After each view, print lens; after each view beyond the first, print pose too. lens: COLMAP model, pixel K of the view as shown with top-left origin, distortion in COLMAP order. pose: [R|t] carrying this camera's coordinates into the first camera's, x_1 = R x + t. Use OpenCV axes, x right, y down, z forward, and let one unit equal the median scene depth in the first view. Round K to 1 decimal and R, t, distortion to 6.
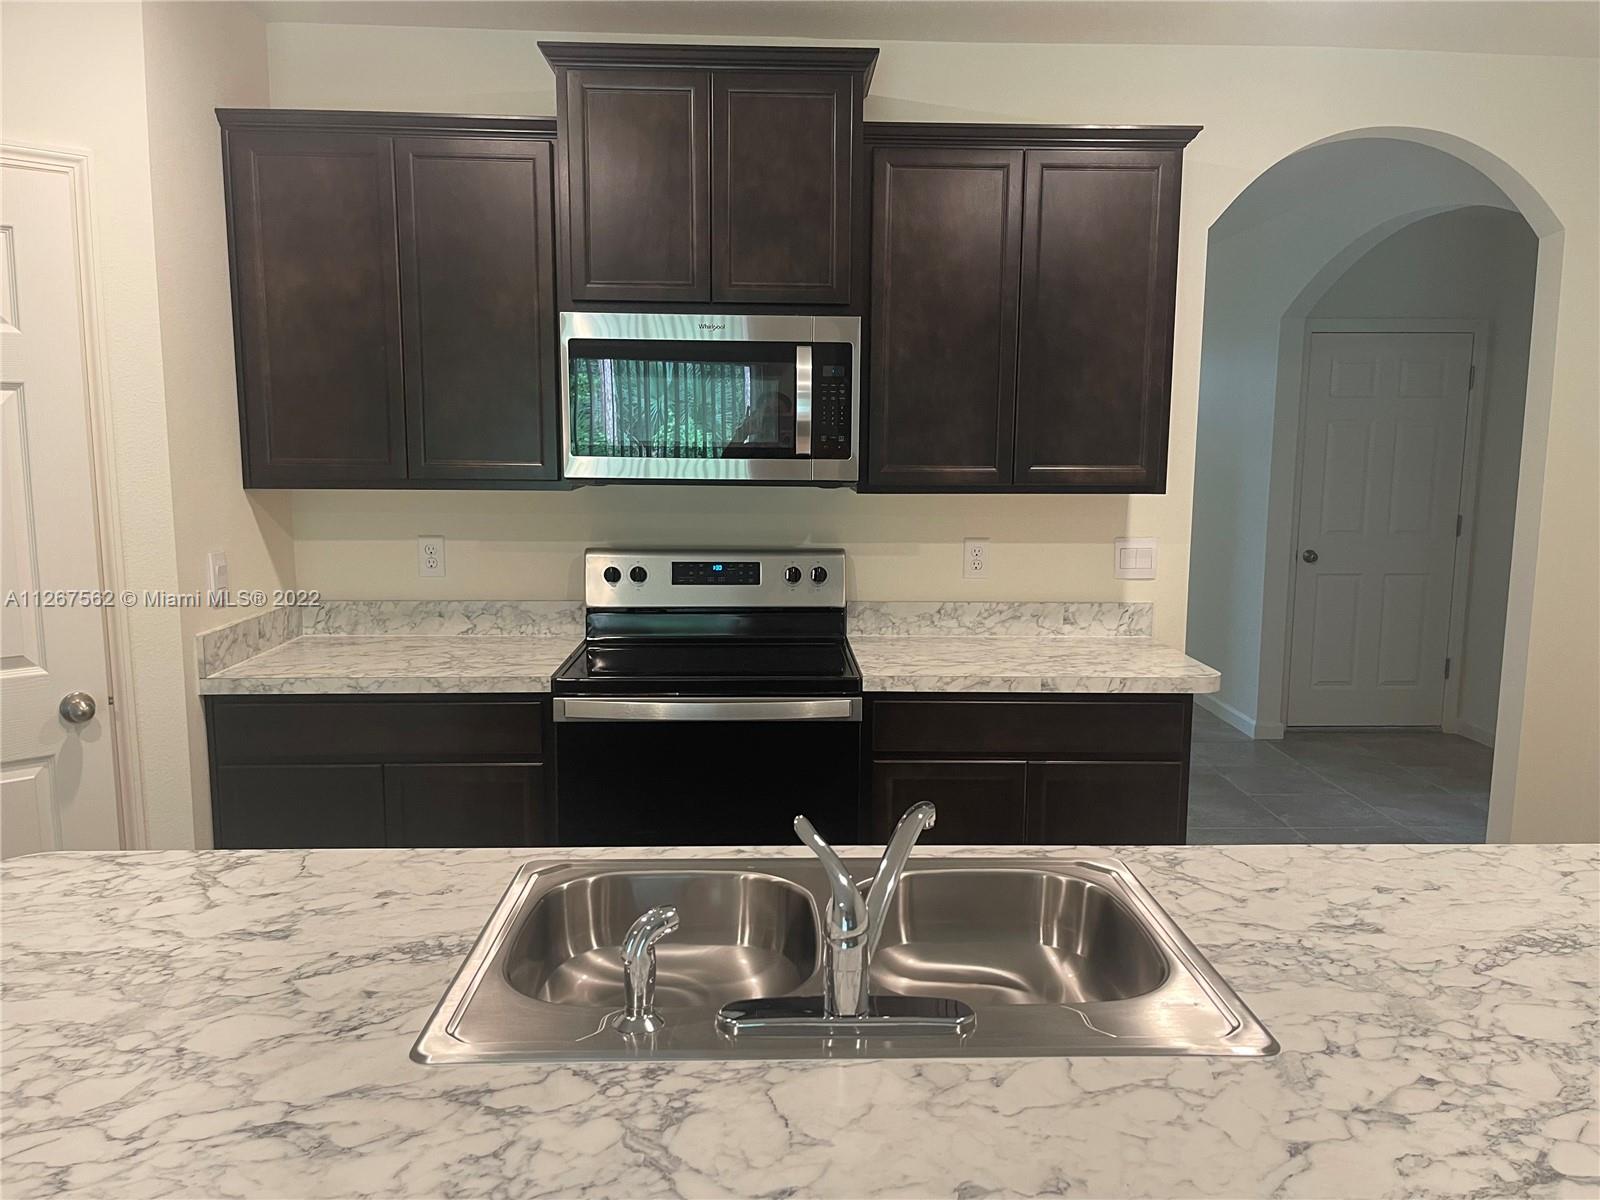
lens RADIAL K [[1211.0, 0, 819.8], [0, 1211.0, 600.5], [0, 0, 1]] dist [0.061947, -0.081969]
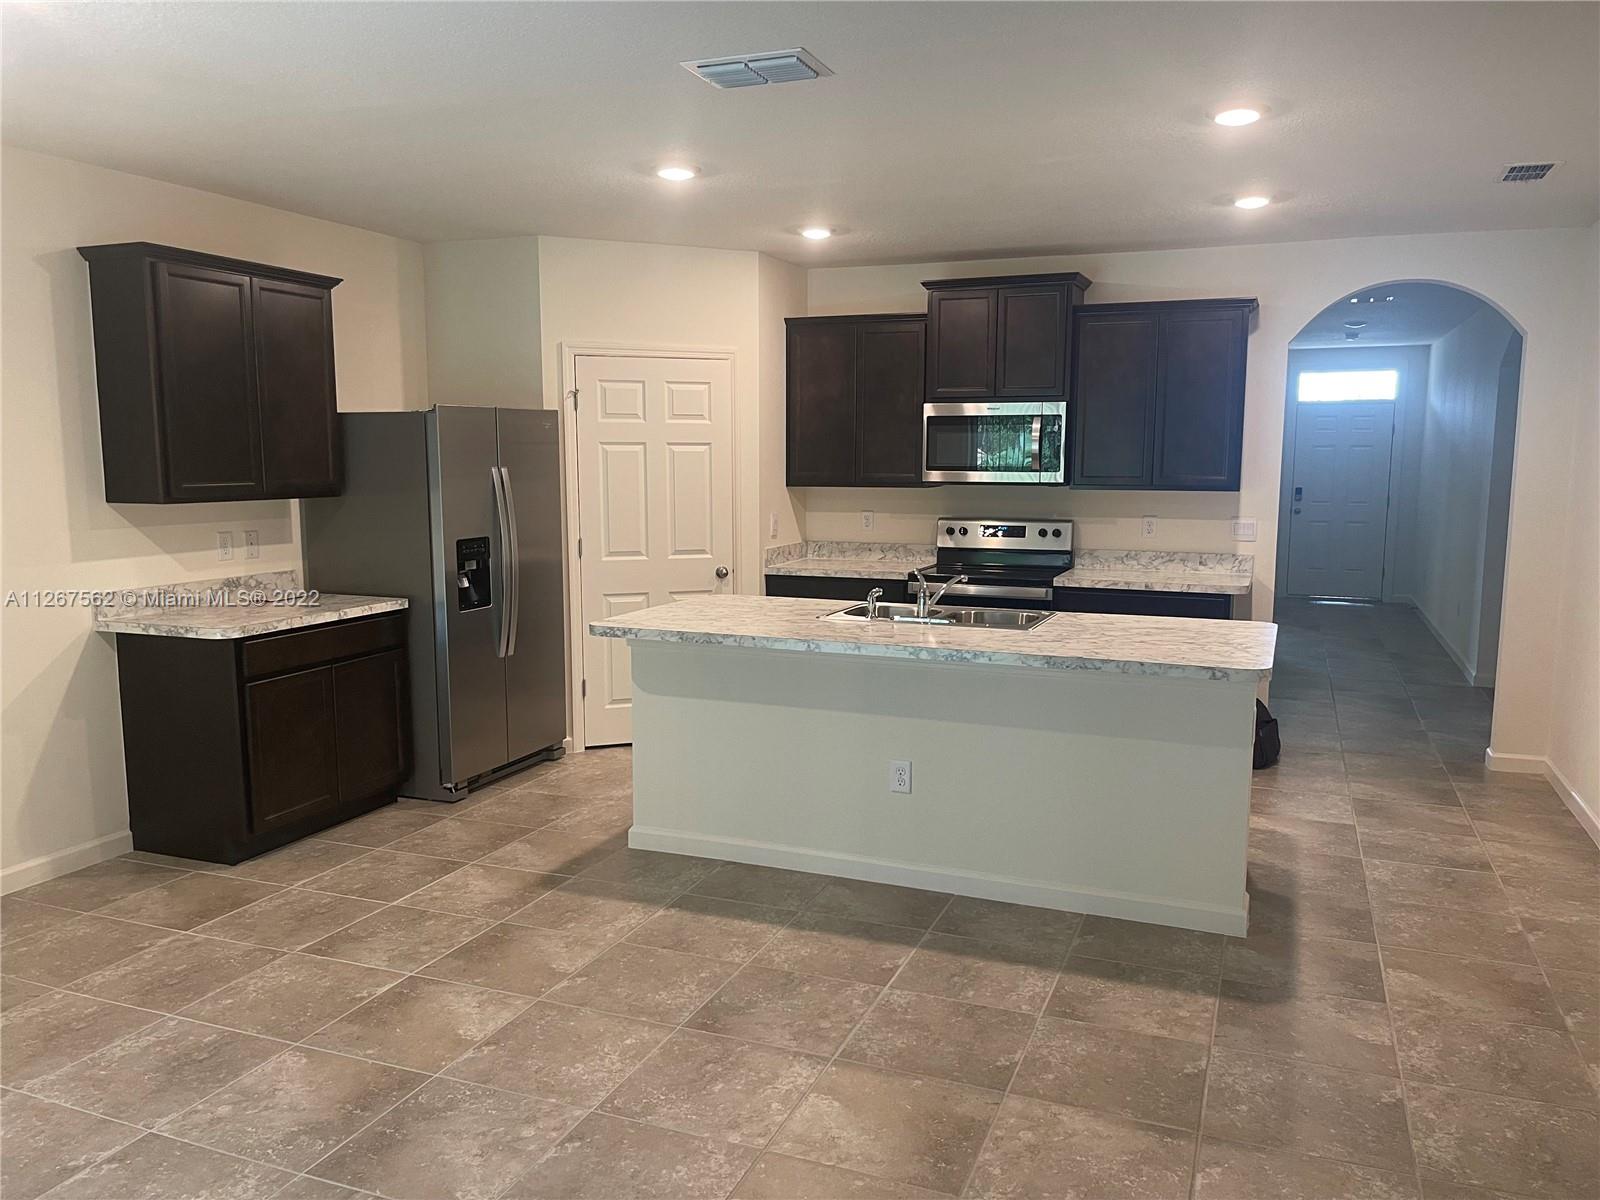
lens RADIAL K [[1211.0, 0, 802.9], [0, 1211.0, 609.2], [0, 0, 1]] dist [0.061947, -0.081969]
pose [[0.910264, 0.045949, -0.411472, 0.482493], [-0.049421, 0.998776, 0.002204, 0.127831], [0.411069, 0.018329, 0.911420, -1.010070]]
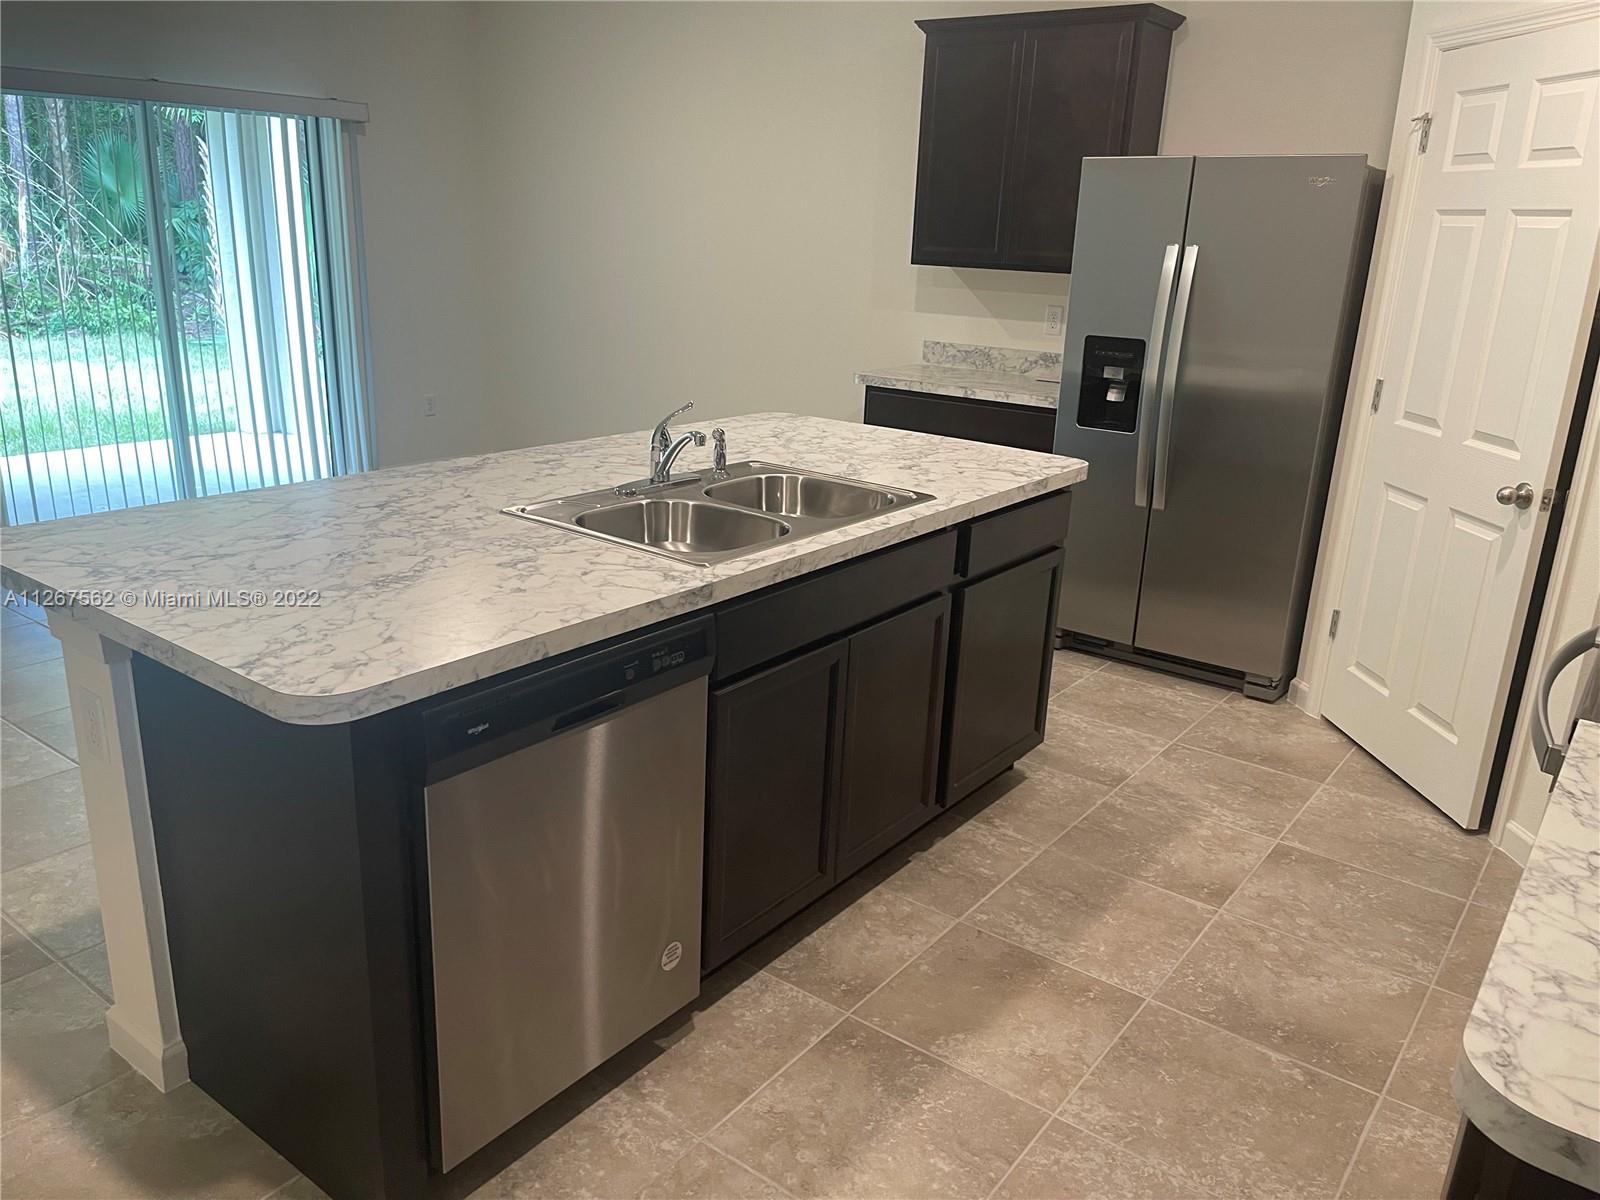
lens RADIAL K [[1211.0, 0, 792.5], [0, 1211.0, 611.3], [0, 0, 1]] dist [0.061947, -0.081969]
pose [[-0.633958, 0.206345, -0.745331, 0.625912], [-0.145696, 0.914625, 0.377139, -0.129343], [0.759519, 0.347682, -0.549771, 0.983799]]
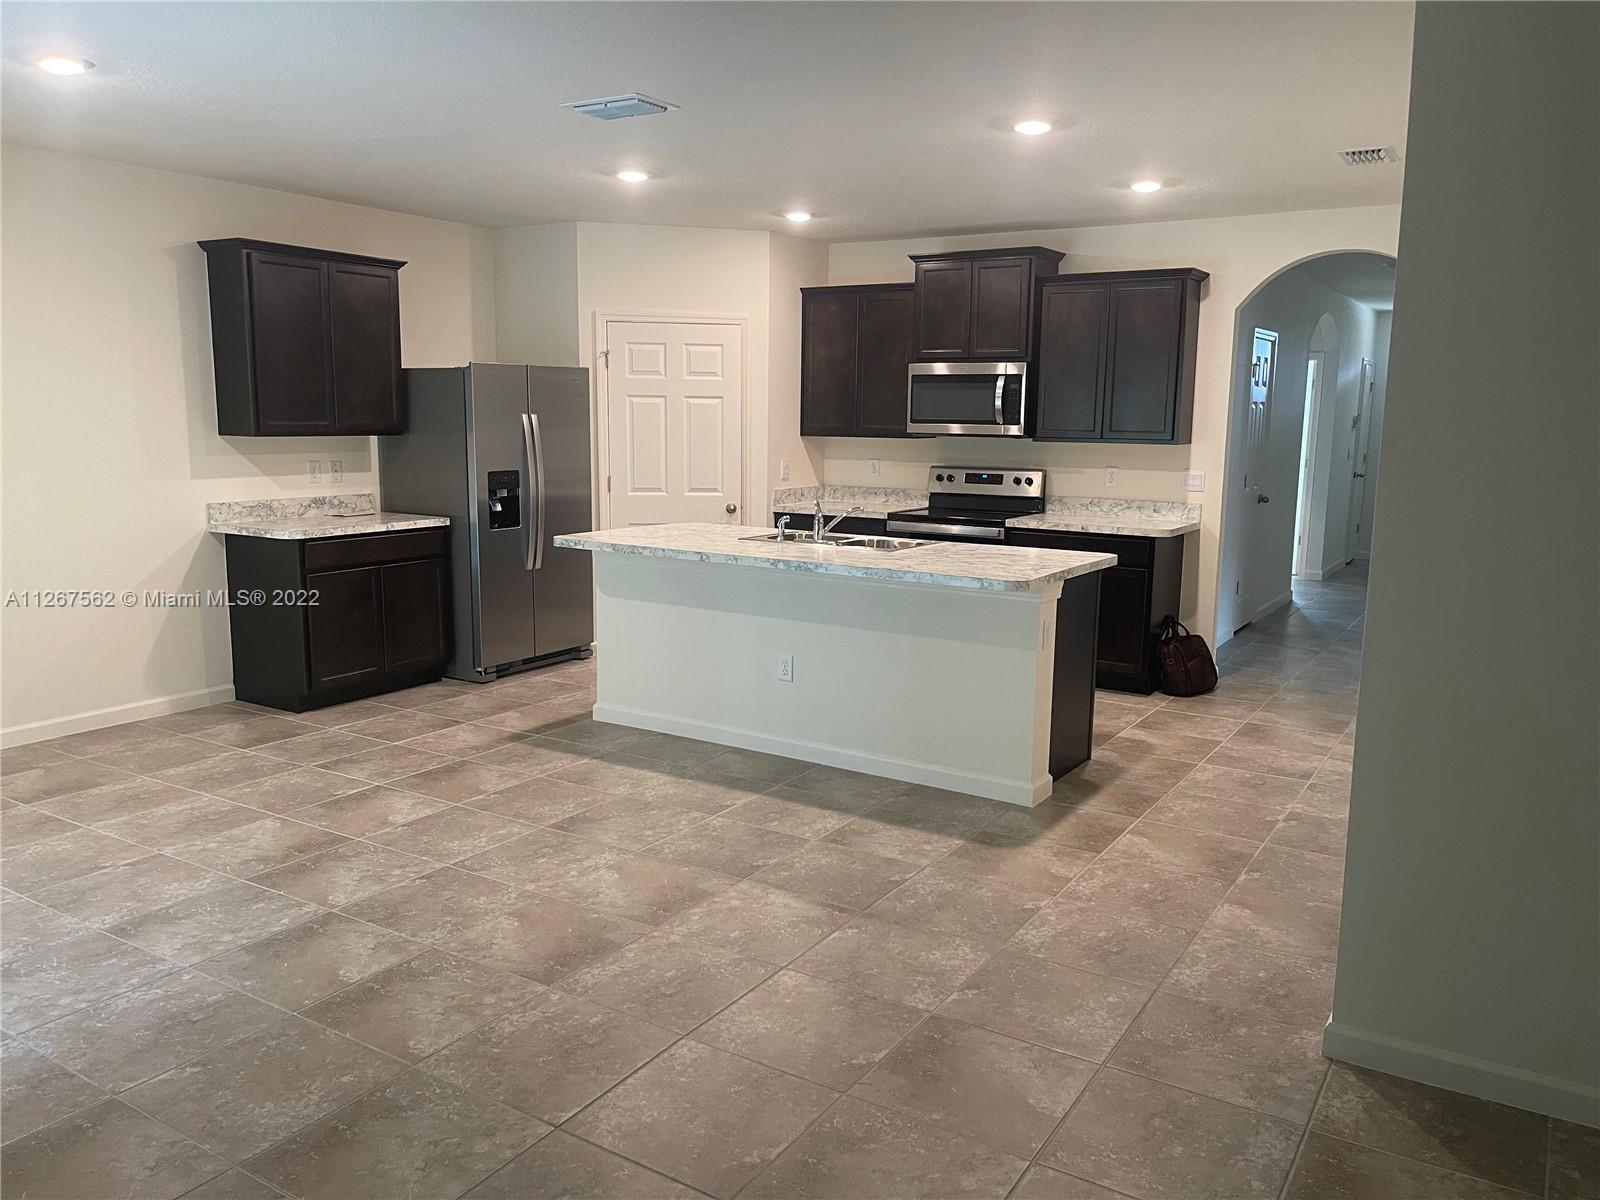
lens RADIAL K [[1211.0, 0, 800.9], [0, 1211.0, 595.3], [0, 0, 1]] dist [0.061947, -0.081969]
pose [[0.819517, 0.088109, -0.566241, 1.008655], [-0.083149, 0.995935, 0.034629, 0.154728], [0.566990, 0.018703, 0.823512, -1.090184]]
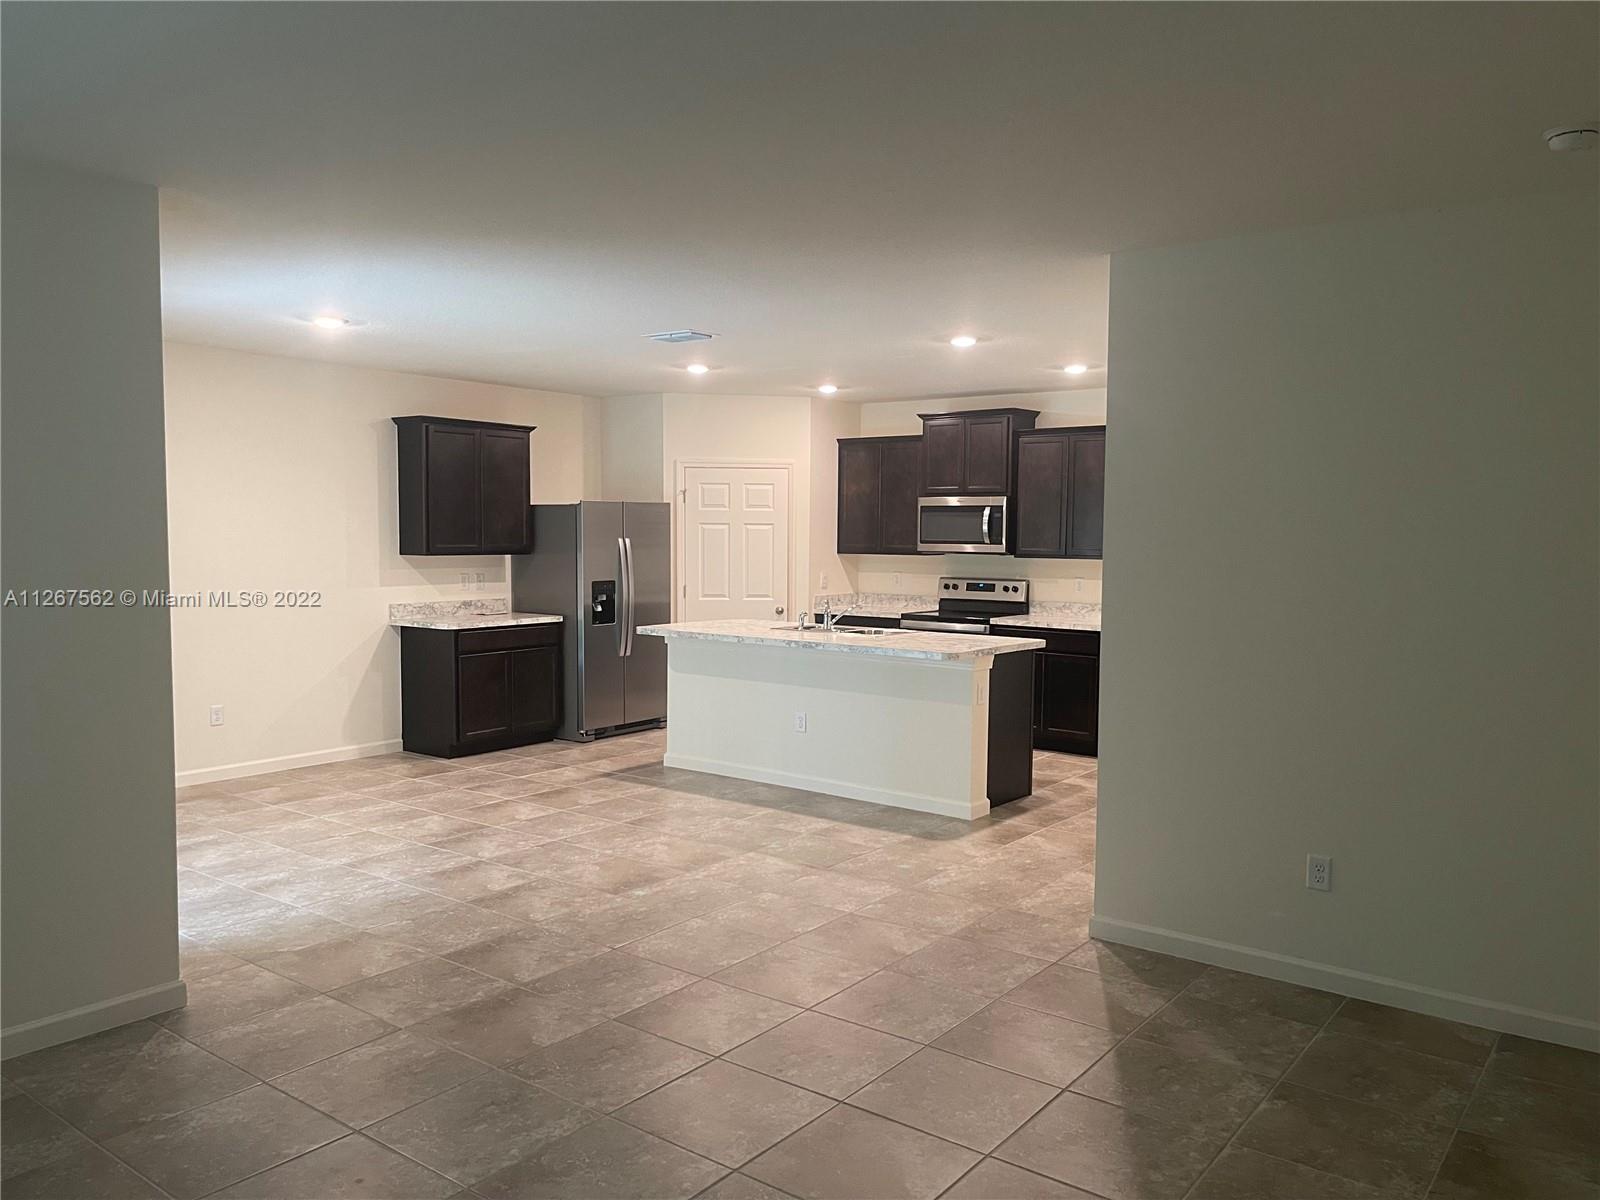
lens RADIAL K [[1211.0, 0, 801.3], [0, 1211.0, 613.1], [0, 0, 1]] dist [0.061947, -0.081969]
pose [[0.766803, 0.041534, -0.640538, 1.521989], [-0.088181, 0.995259, -0.041029, 0.205304], [0.635797, 0.087945, 0.766830, -1.500290]]
